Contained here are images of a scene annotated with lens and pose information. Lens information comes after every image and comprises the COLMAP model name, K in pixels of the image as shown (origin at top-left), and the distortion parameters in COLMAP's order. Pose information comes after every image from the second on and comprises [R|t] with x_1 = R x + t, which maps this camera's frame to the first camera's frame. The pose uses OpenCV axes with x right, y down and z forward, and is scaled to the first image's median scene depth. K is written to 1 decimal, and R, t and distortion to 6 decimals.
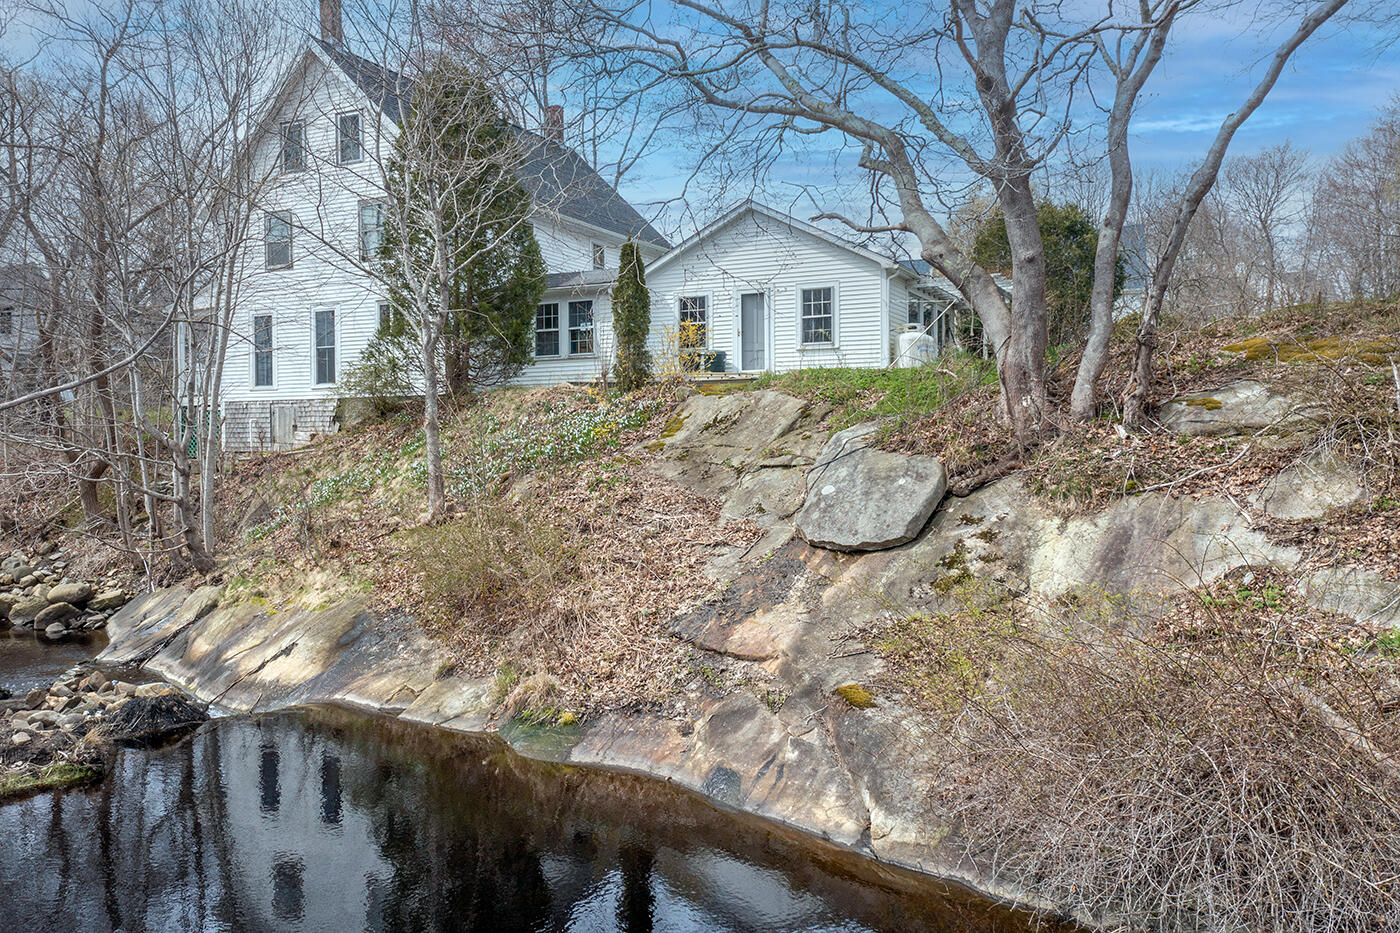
lens RADIAL K [[1098.1, 0, 593.6], [0, 1098.1, 451.6], [0, 0, 1]] dist [-0.013686, 0.041637]
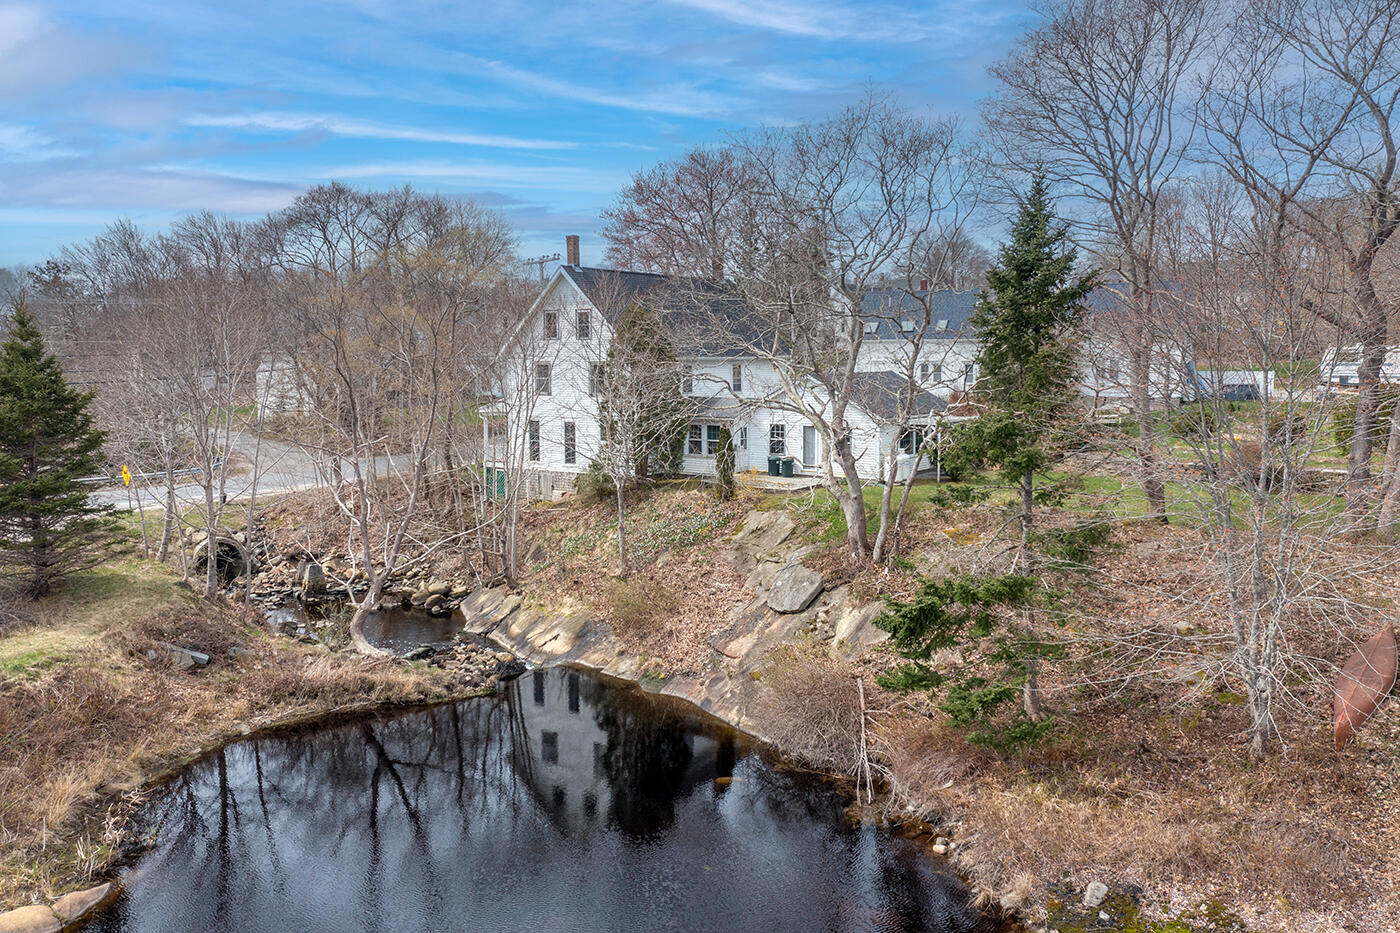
lens RADIAL K [[1098.1, 0, 722.7], [0, 1098.1, 435.7], [0, 0, 1]] dist [-0.013686, 0.041637]
pose [[0.995186, 0.015841, -0.096719, 0.263271], [-0.008729, 0.997256, 0.073513, -0.381248], [0.097618, -0.072314, 0.992593, -1.125589]]
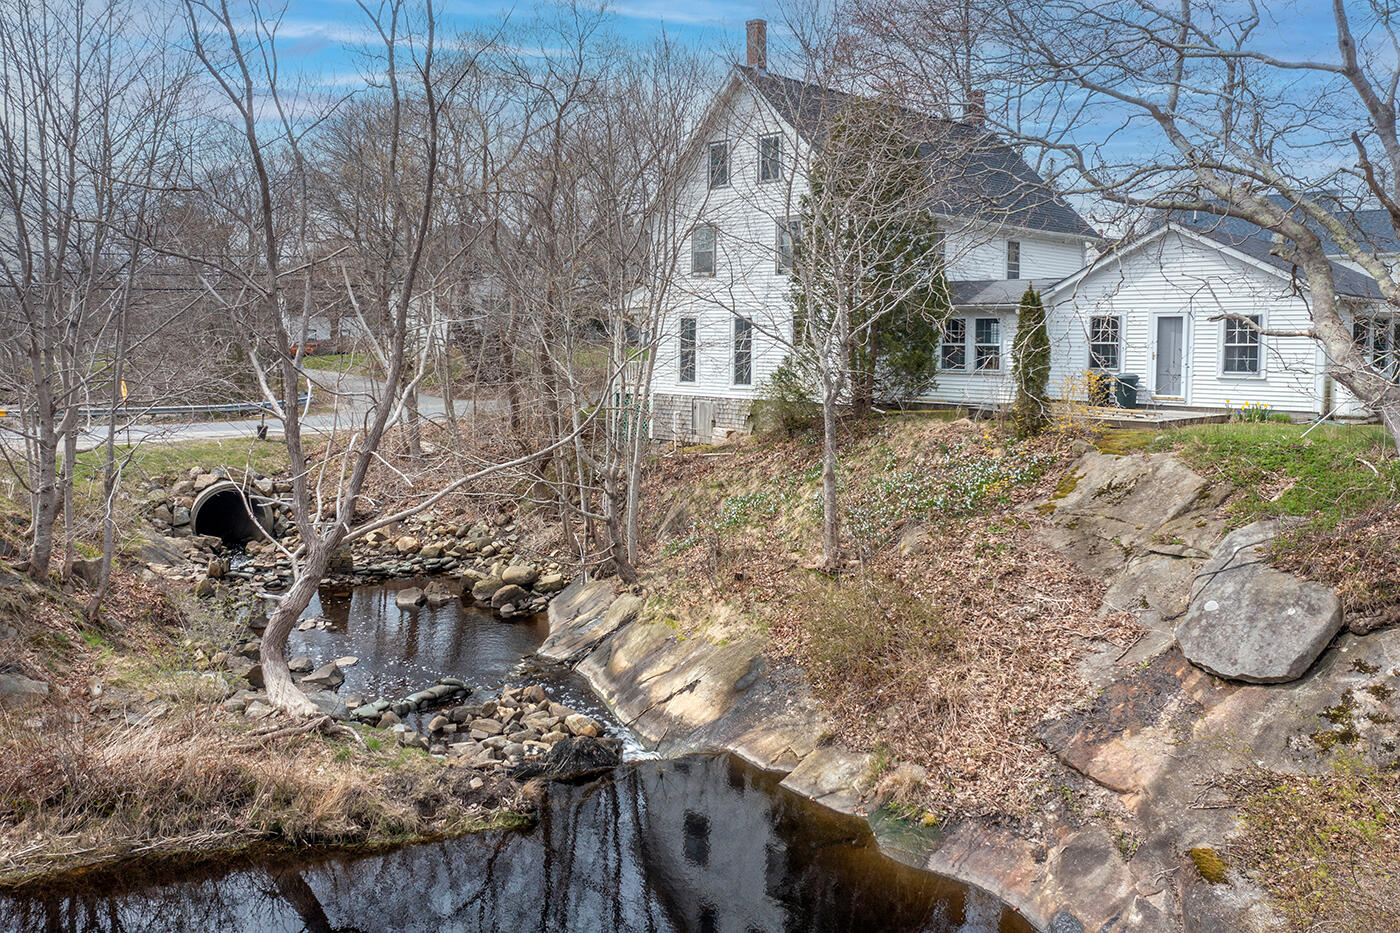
lens RADIAL K [[1098.1, 0, 707.6], [0, 1098.1, 389.2], [0, 0, 1]] dist [-0.013686, 0.041637]
pose [[0.959644, 0.036888, -0.278786, 0.037226], [-0.028272, 0.998992, 0.034862, -0.152215], [0.279791, -0.025573, 0.959720, -0.066358]]
